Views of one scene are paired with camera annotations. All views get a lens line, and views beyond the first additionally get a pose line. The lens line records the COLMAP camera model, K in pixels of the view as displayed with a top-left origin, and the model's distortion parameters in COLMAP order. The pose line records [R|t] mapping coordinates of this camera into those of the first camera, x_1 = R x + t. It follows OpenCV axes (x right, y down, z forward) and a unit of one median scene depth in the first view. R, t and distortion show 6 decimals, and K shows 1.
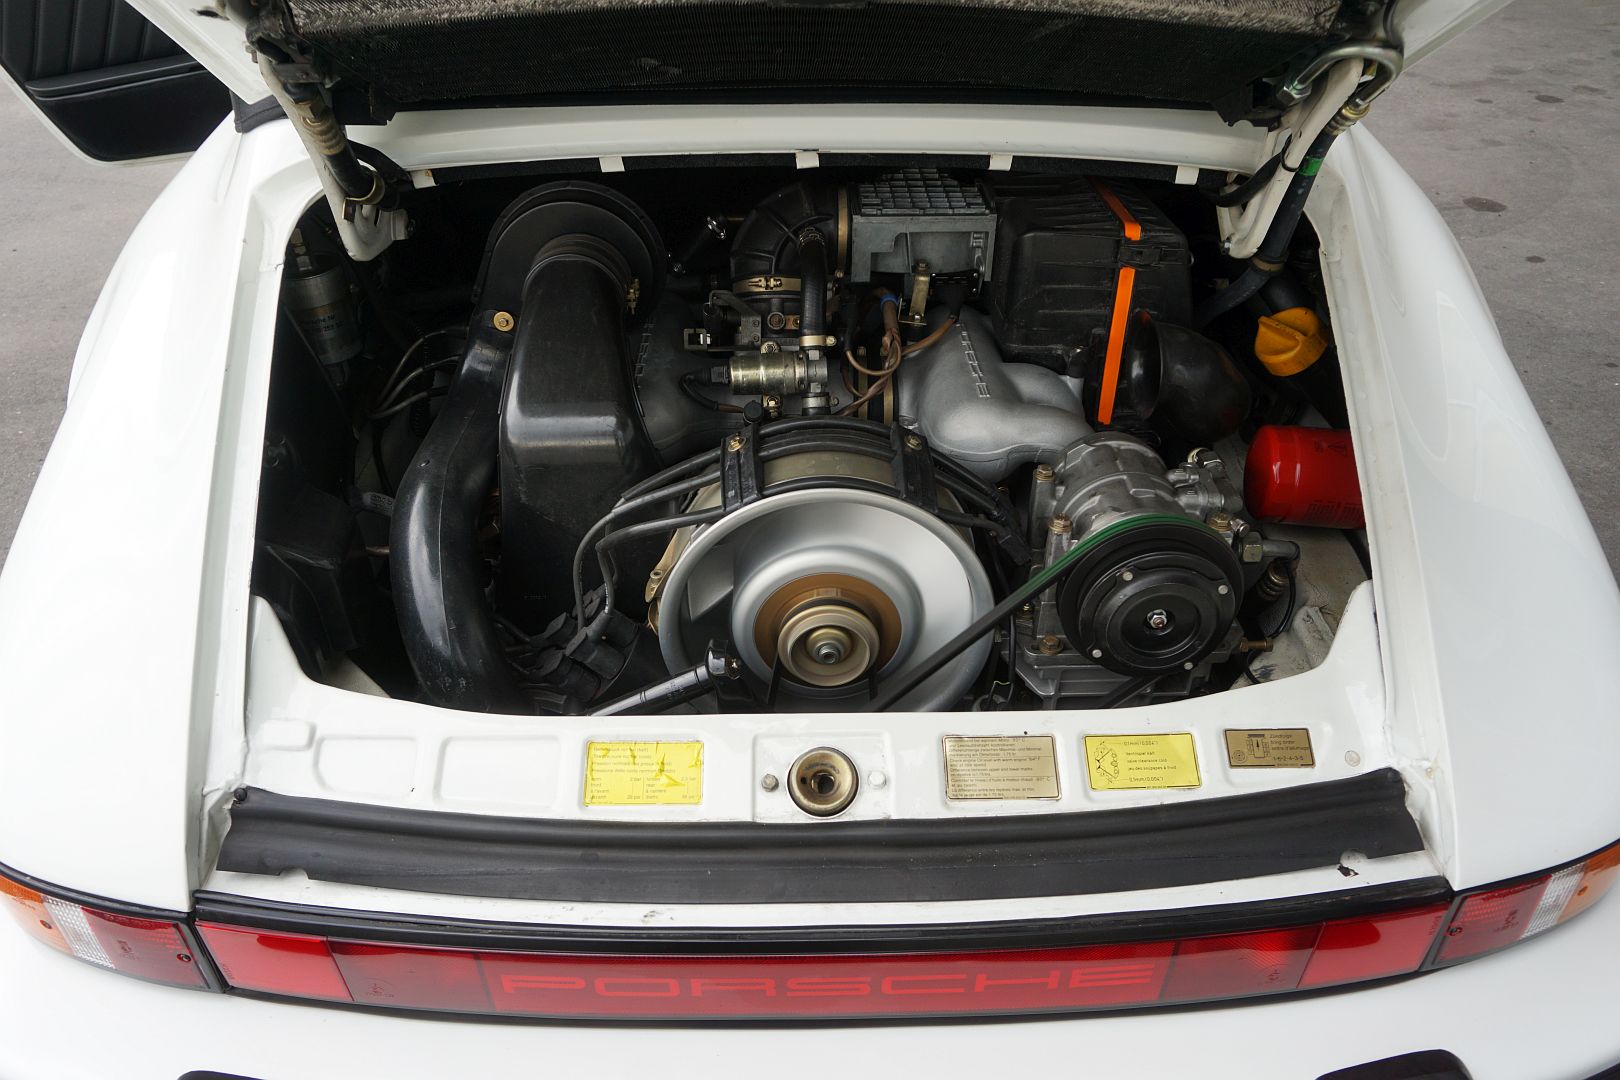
lens RADIAL K [[1172.5, 0, 801.6], [0, 1172.5, 538.1], [0, 0, 1]] dist [-0.041215, 0.029530]
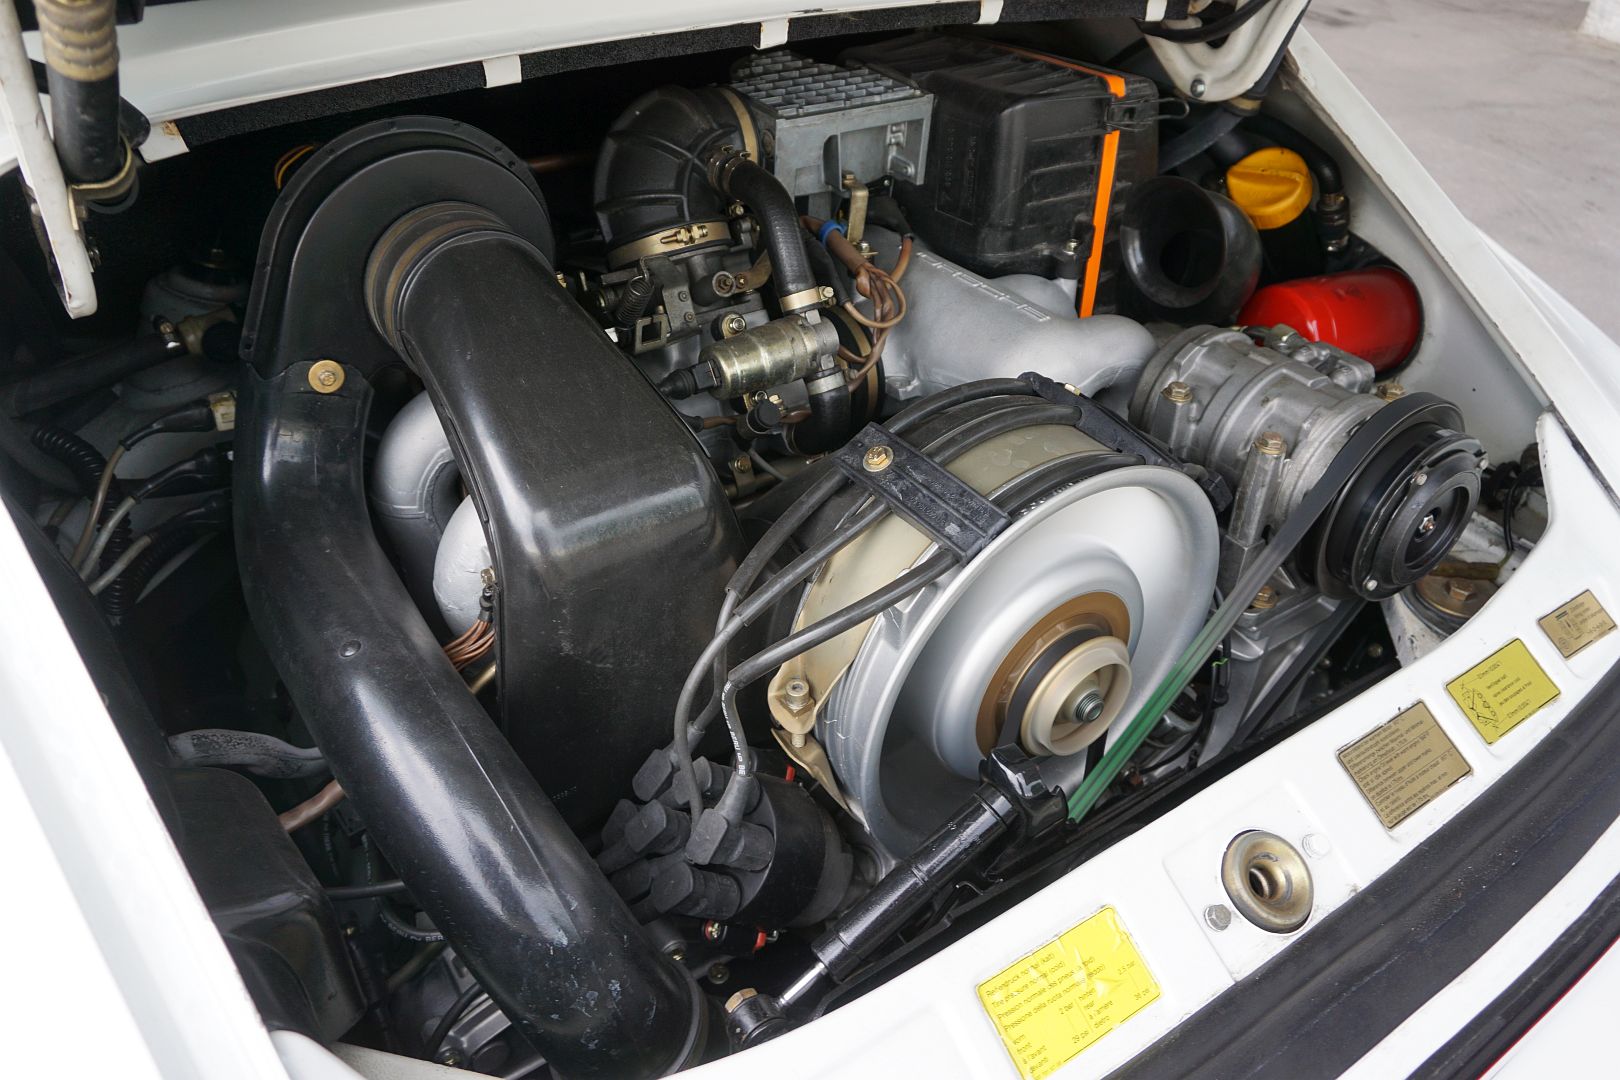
lens RADIAL K [[1172.5, 0, 806.9], [0, 1172.5, 542.0], [0, 0, 1]] dist [-0.041215, 0.029530]
pose [[0.839372, -0.297306, 0.455042, -0.378633], [0.284519, 0.953624, 0.098234, -0.104931], [-0.463145, 0.047013, 0.885035, 0.413640]]
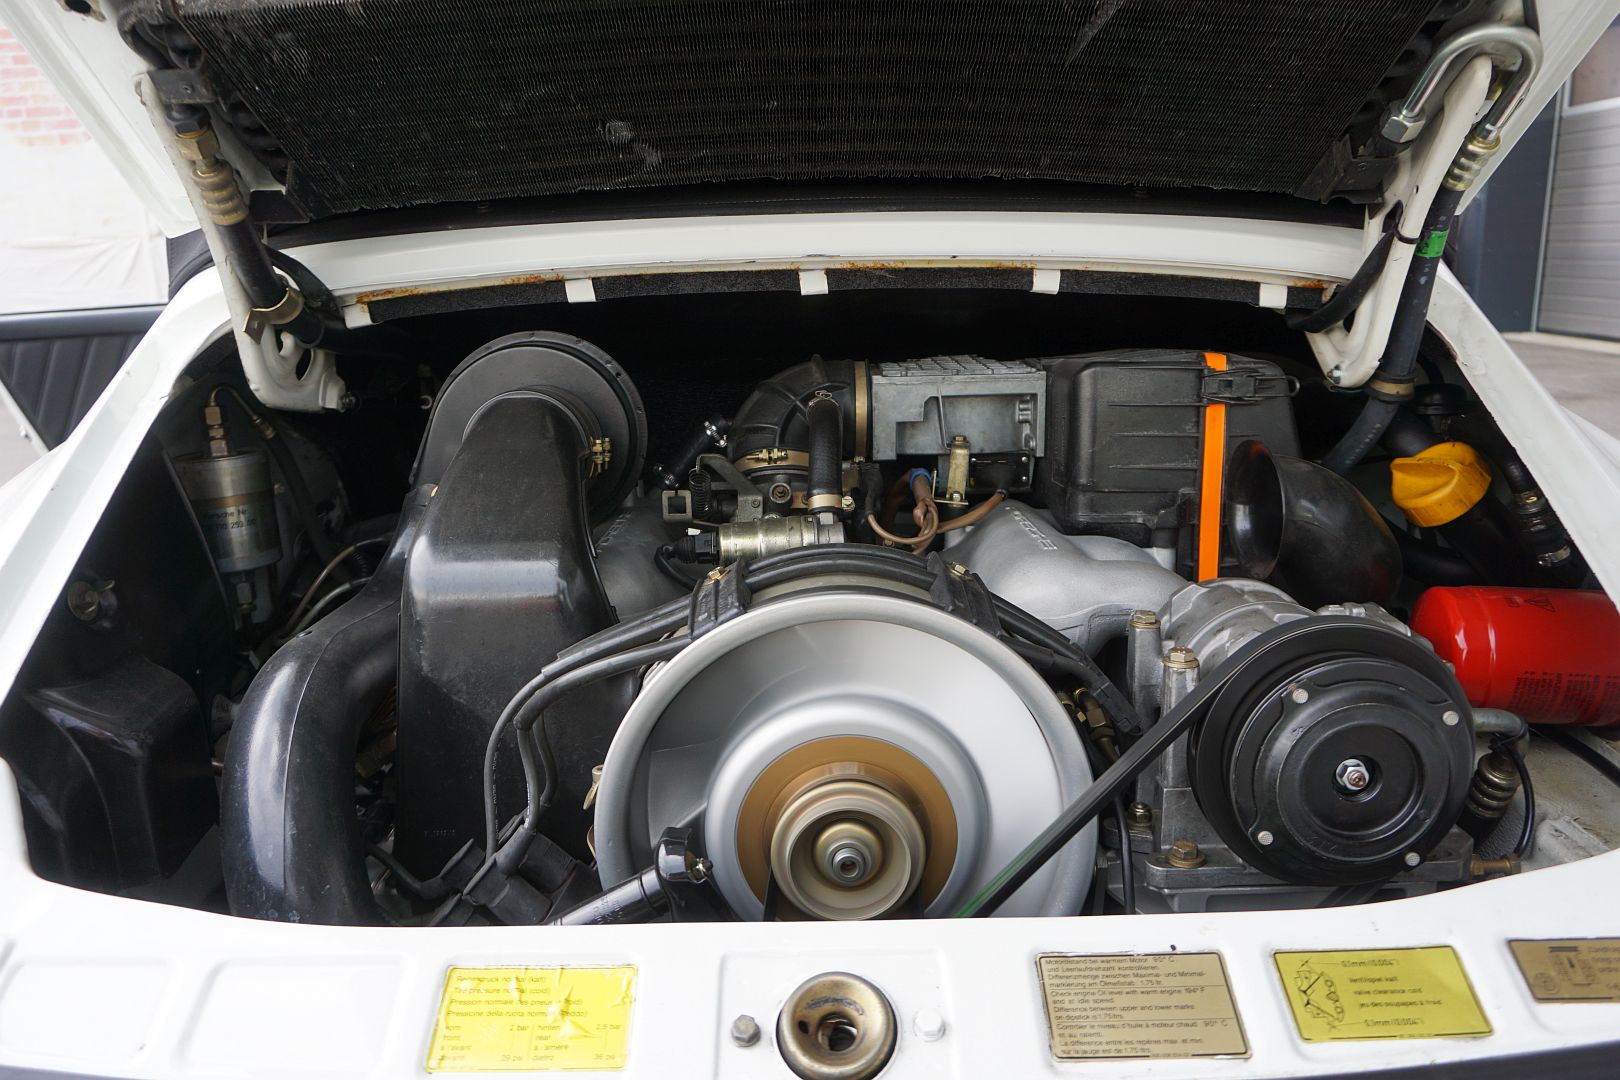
lens RADIAL K [[1172.5, 0, 806.2], [0, 1172.5, 533.2], [0, 0, 1]] dist [-0.041215, 0.029530]
pose [[0.999464, -0.018554, -0.026976, 0.019009], [0.006755, 0.923059, -0.384598, 0.165288], [0.032036, 0.384210, 0.922690, 0.300041]]
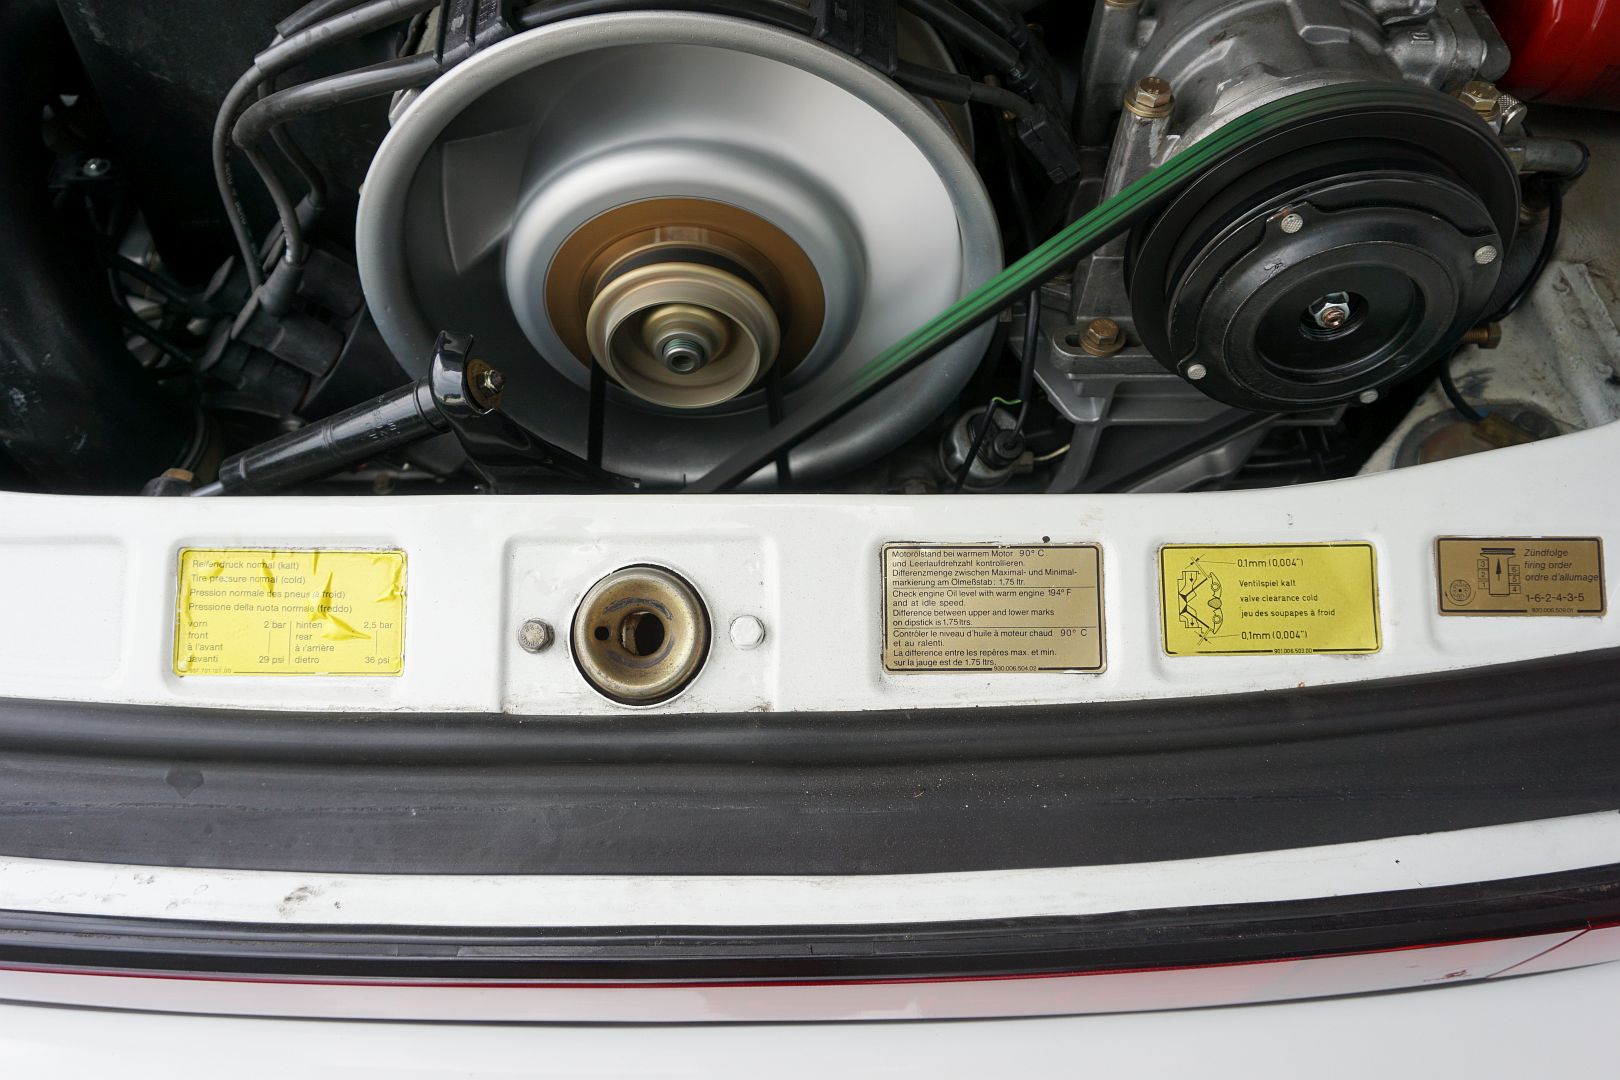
lens RADIAL K [[1172.5, 0, 804.7], [0, 1172.5, 535.4], [0, 0, 1]] dist [-0.041215, 0.029530]
pose [[0.999920, 0.012076, 0.003659, 0.071034], [-0.012593, 0.936714, 0.349870, -0.008912], [0.000798, -0.349888, 0.936791, 0.439088]]
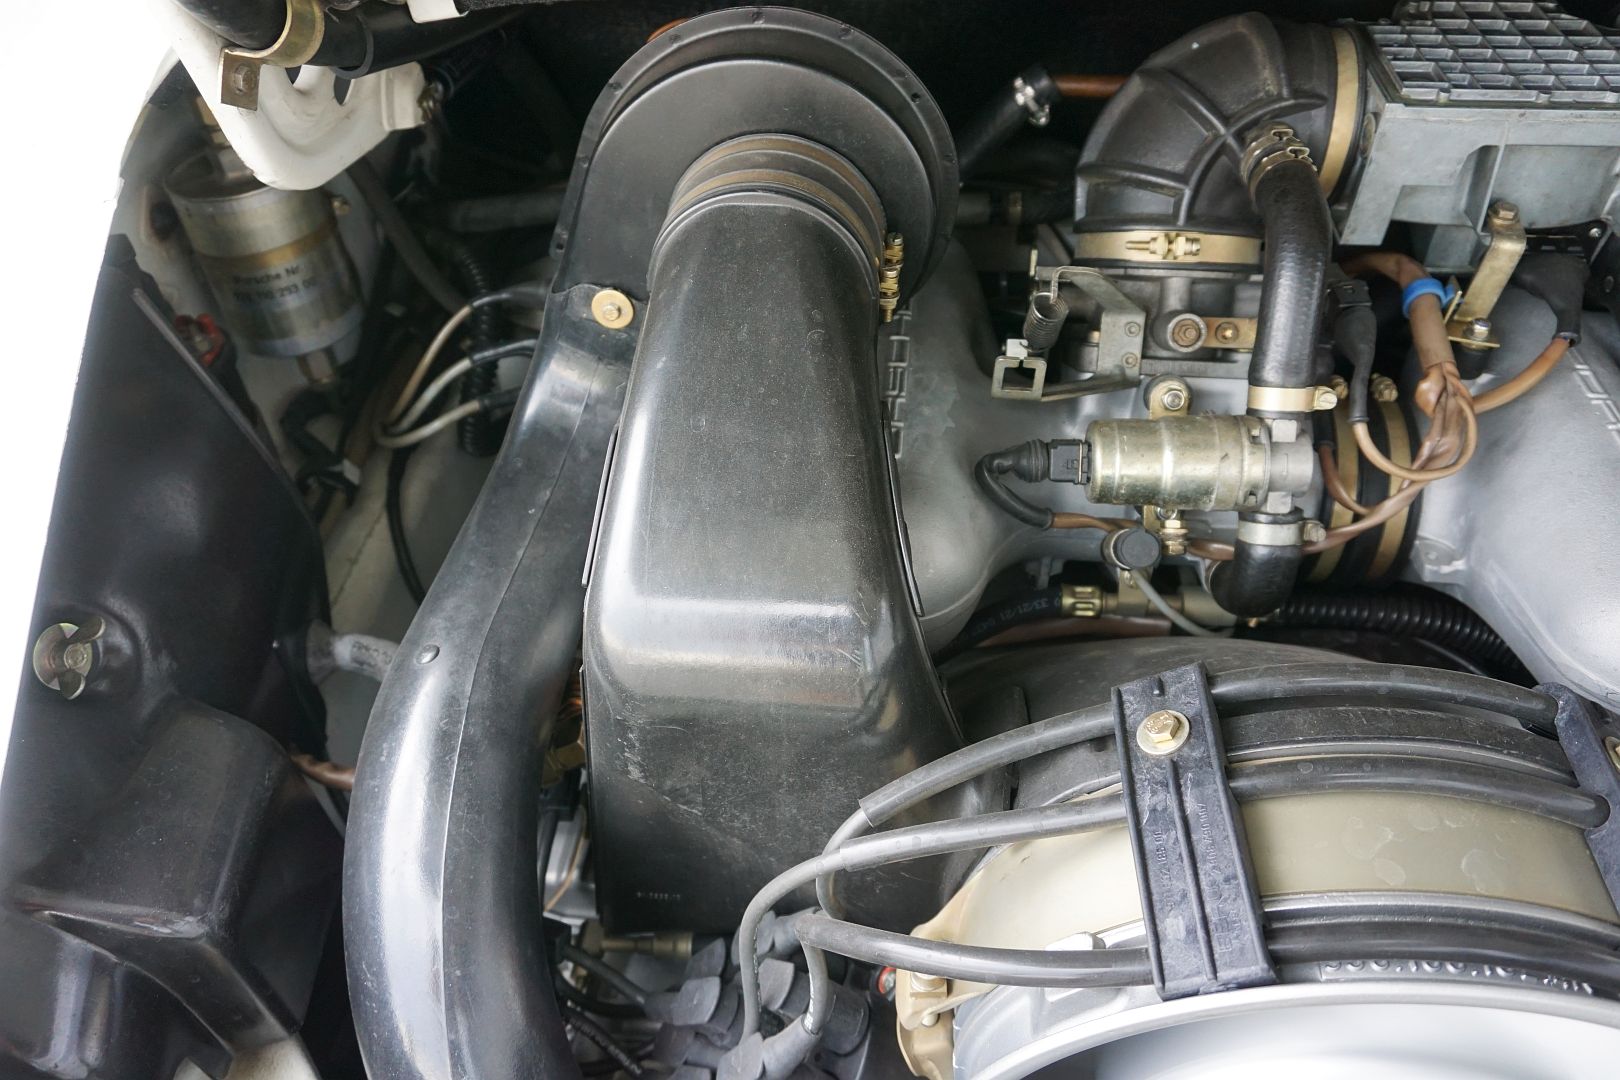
lens RADIAL K [[1172.5, 0, 807.9], [0, 1172.5, 547.6], [0, 0, 1]] dist [-0.041215, 0.029530]
pose [[0.992031, 0.067097, -0.106642, -0.128578], [-0.049483, 0.985879, 0.159980, -0.187327], [0.115871, -0.153428, 0.981343, 0.572952]]
